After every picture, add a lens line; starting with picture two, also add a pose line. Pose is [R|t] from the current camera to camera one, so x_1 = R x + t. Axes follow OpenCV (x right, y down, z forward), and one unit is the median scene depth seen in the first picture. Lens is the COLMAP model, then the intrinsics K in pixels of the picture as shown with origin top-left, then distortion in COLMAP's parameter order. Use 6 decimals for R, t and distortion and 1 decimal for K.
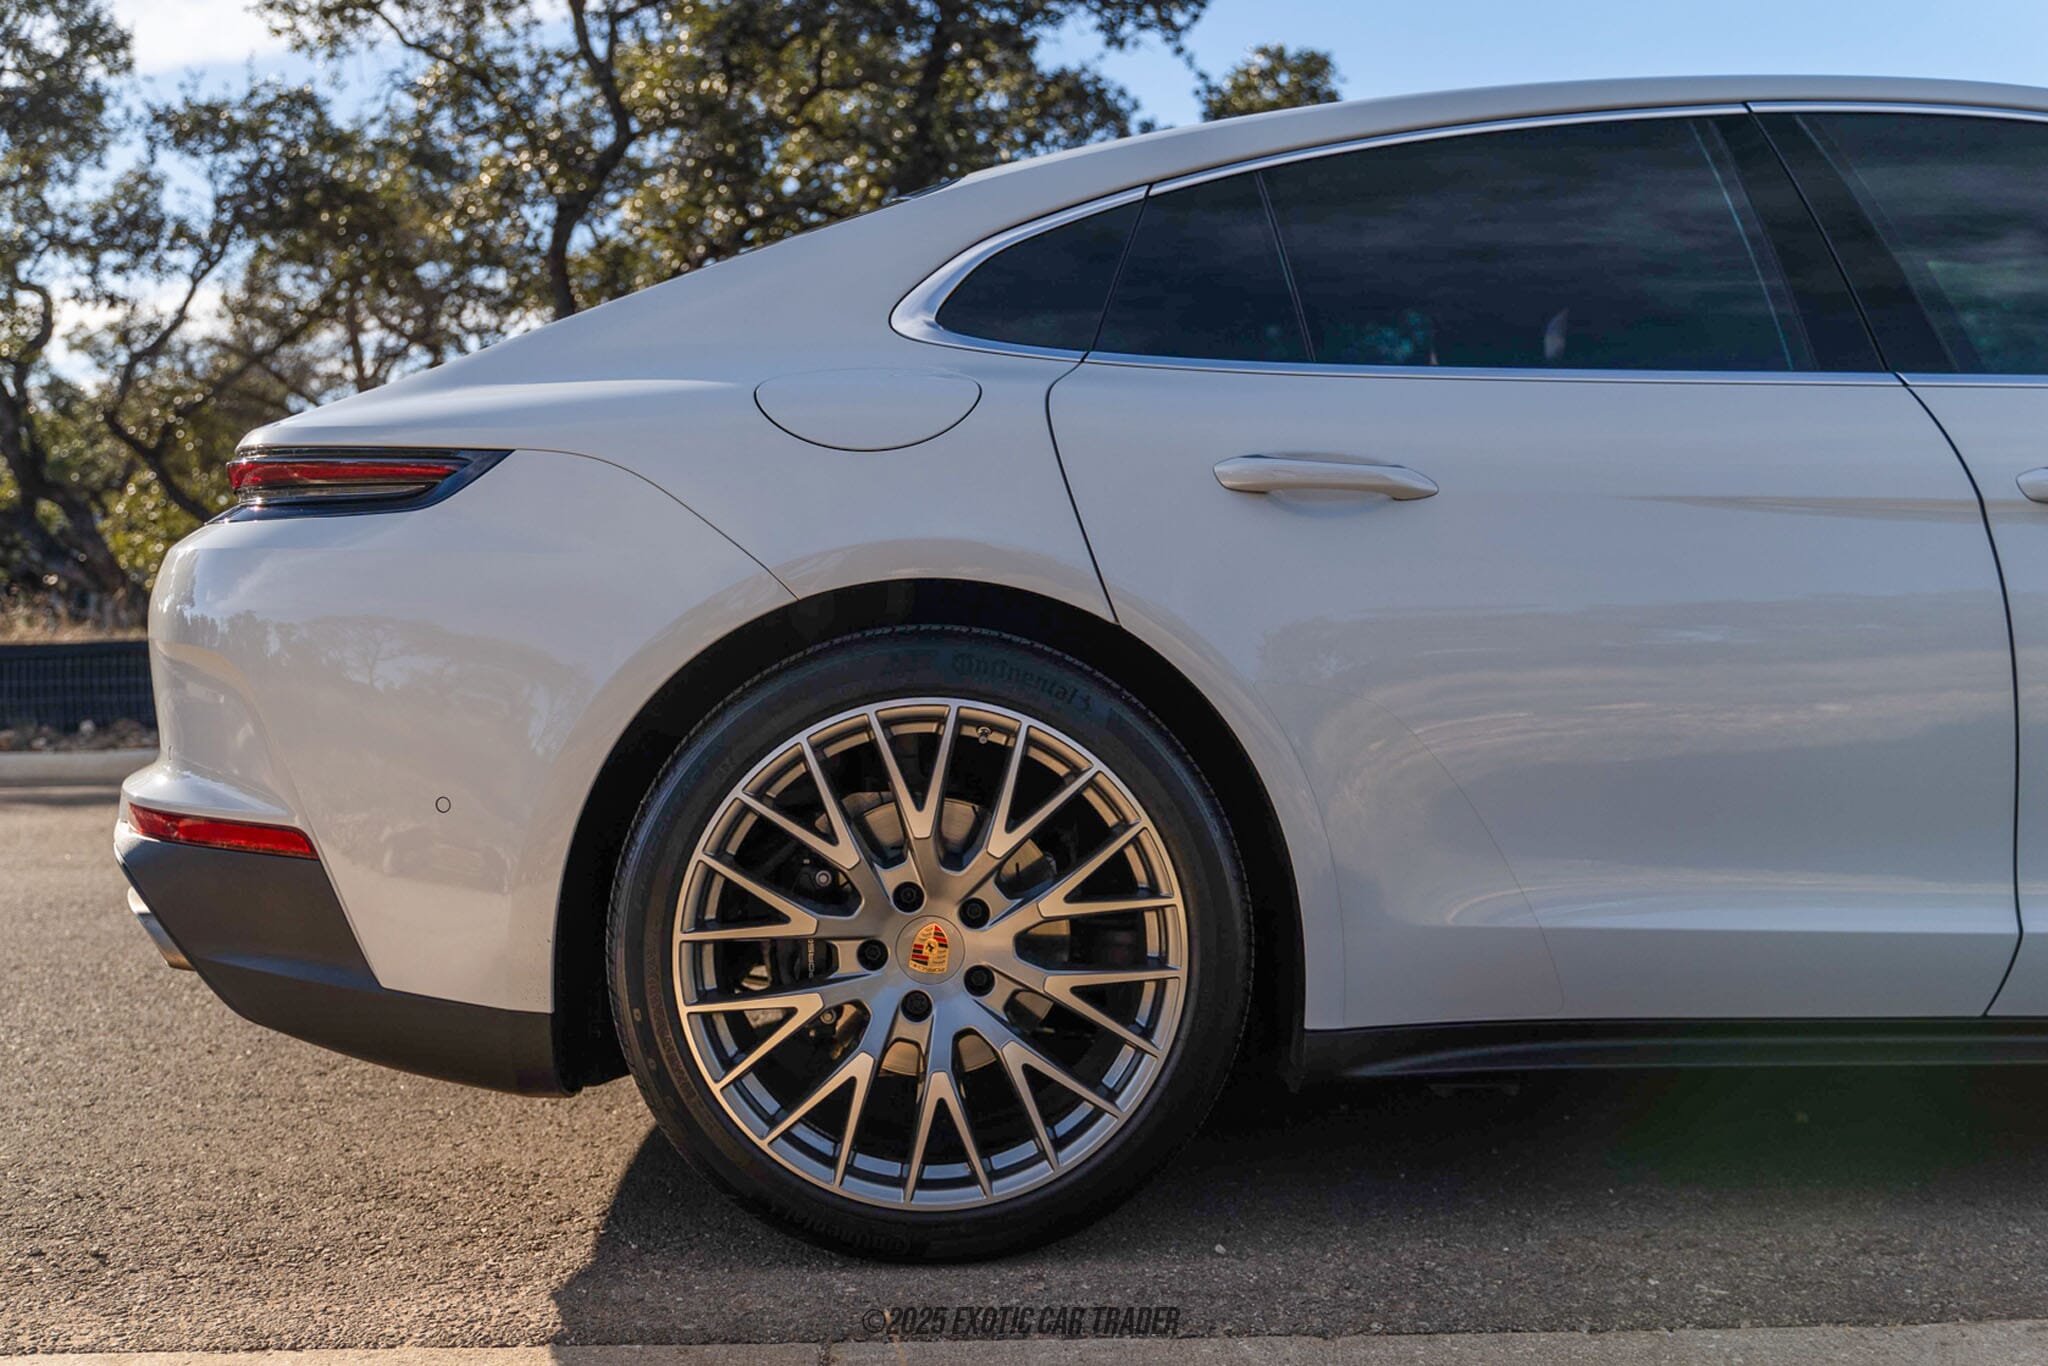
lens RADIAL K [[1712.4, 0, 1024.0], [0, 1712.4, 683.0], [0, 0, 1]] dist [-0.008855, -0.005020]
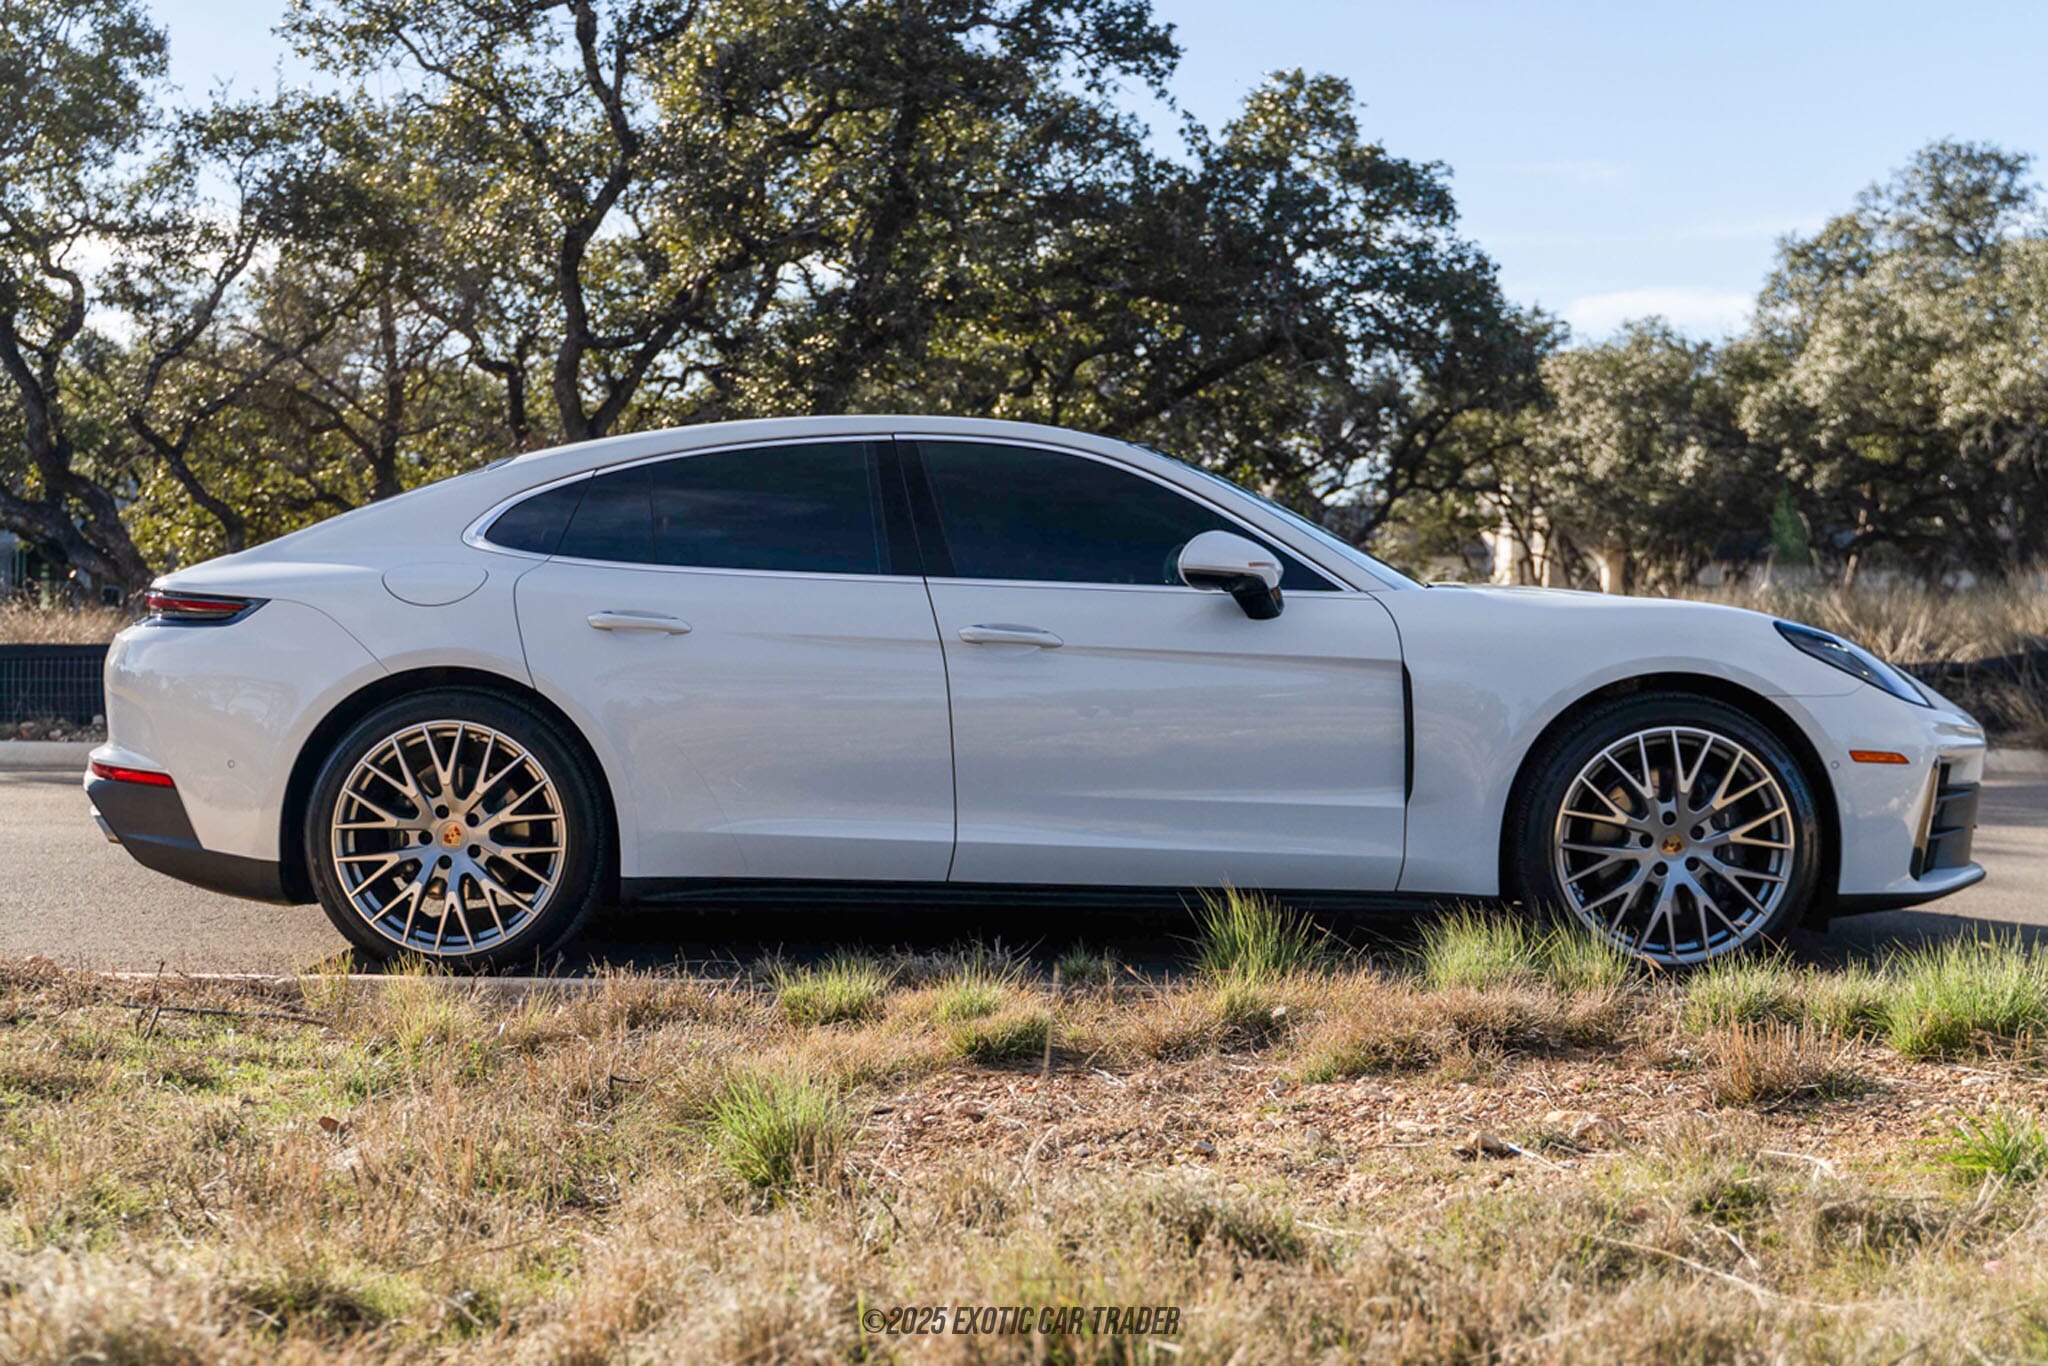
lens RADIAL K [[1724.4, 0, 1024.0], [0, 1724.4, 683.0], [0, 0, 1]] dist [-0.018822, 0.001427]
pose [[0.999686, 0.022784, -0.010467, 0.606171], [-0.022861, 0.999712, -0.007297, -0.034479], [0.010297, 0.007534, 0.999919, -1.035052]]
